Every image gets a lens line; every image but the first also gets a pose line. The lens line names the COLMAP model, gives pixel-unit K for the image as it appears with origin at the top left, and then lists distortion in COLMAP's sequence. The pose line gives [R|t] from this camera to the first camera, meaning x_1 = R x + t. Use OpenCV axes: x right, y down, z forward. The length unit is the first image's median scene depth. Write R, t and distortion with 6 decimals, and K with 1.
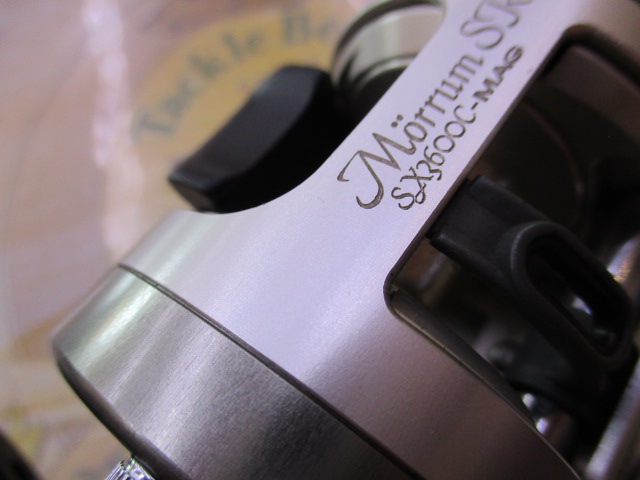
lens RADIAL K [[604.6, 0, 319.5], [0, 604.6, 239.5], [0, 0, 1]] dist [0.093530, 0.000000]
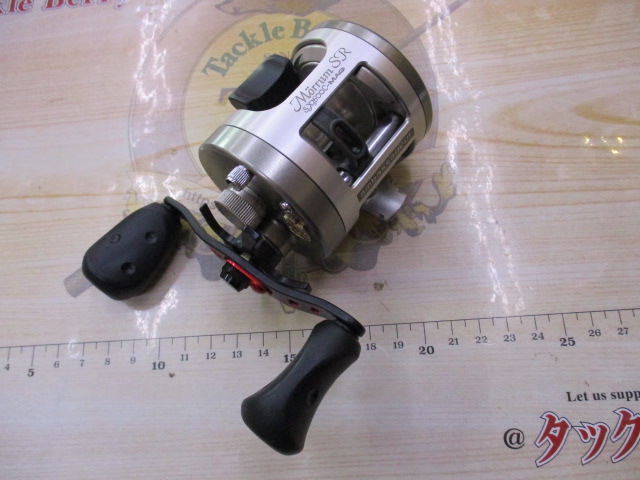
lens RADIAL K [[604.6, 0, 318.7], [0, 604.6, 241.5], [0, 0, 1]] dist [0.093530, 0.000000]
pose [[0.995492, 0.069005, 0.065074, 0.019521], [-0.080413, 0.977852, 0.193232, 0.000386], [-0.050299, -0.197593, 0.978993, -2.831906]]
